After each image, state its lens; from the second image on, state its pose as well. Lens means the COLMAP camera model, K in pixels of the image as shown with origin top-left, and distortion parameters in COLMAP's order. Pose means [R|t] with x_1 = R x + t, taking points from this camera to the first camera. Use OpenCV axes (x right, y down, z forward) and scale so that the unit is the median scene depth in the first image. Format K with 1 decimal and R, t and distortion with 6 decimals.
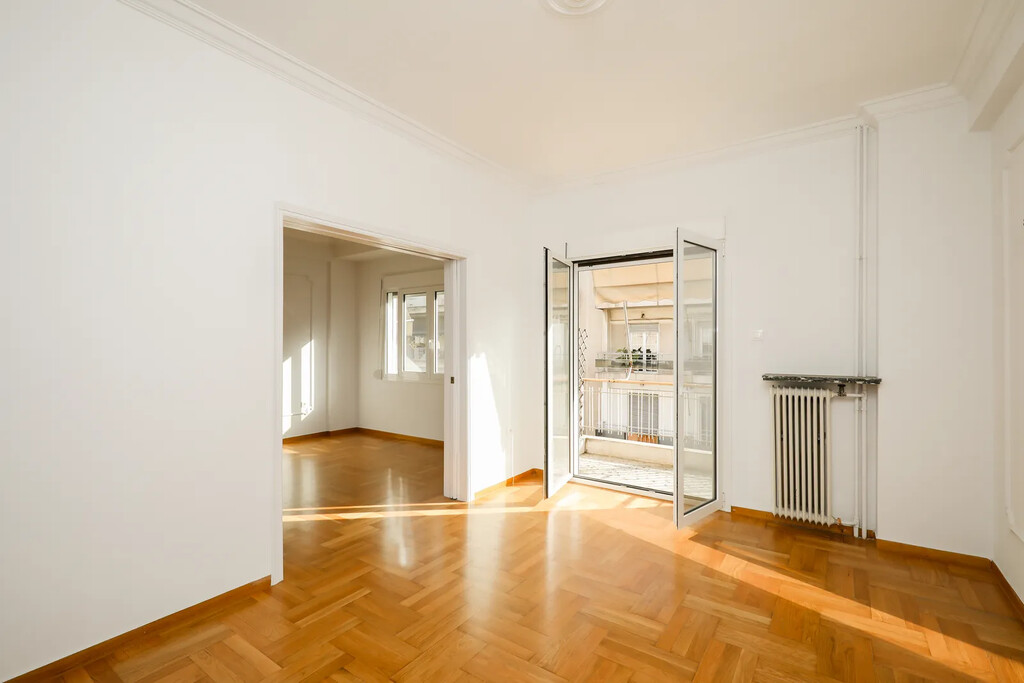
lens RADIAL K [[450.4, 0, 508.6], [0, 450.4, 343.4], [0, 0, 1]] dist [0.002327, -0.000223]
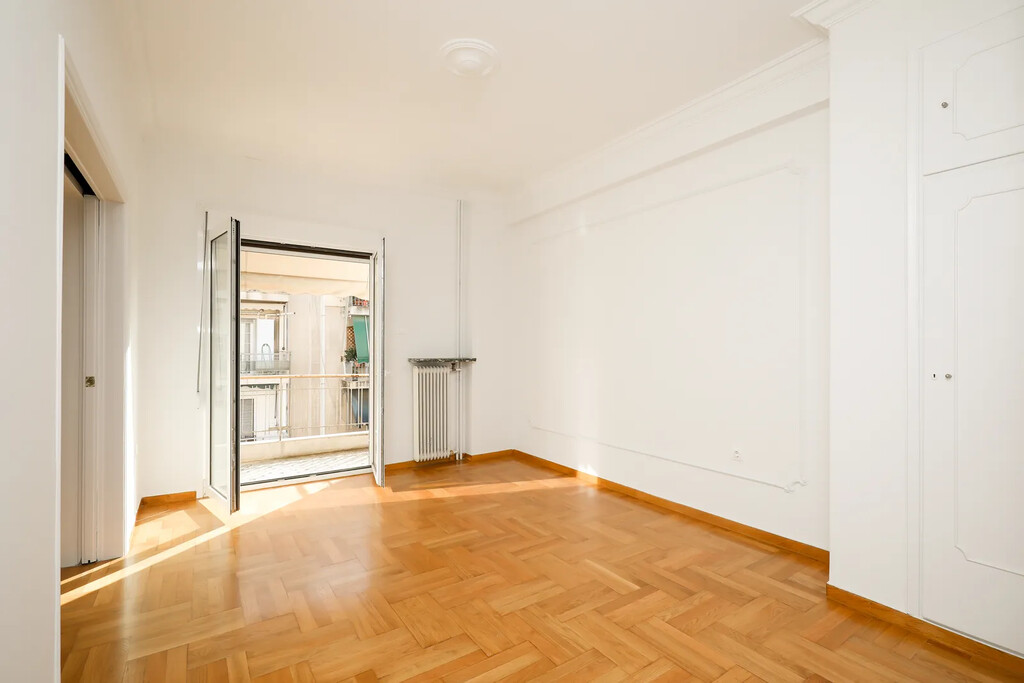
lens RADIAL K [[450.4, 0, 505.7], [0, 450.4, 344.3], [0, 0, 1]] dist [0.002327, -0.000223]
pose [[0.386910, 0.007364, 0.922088, -0.611230], [-0.008116, 0.999957, -0.004580, 0.031625], [-0.922082, -0.005711, 0.386953, 0.236178]]
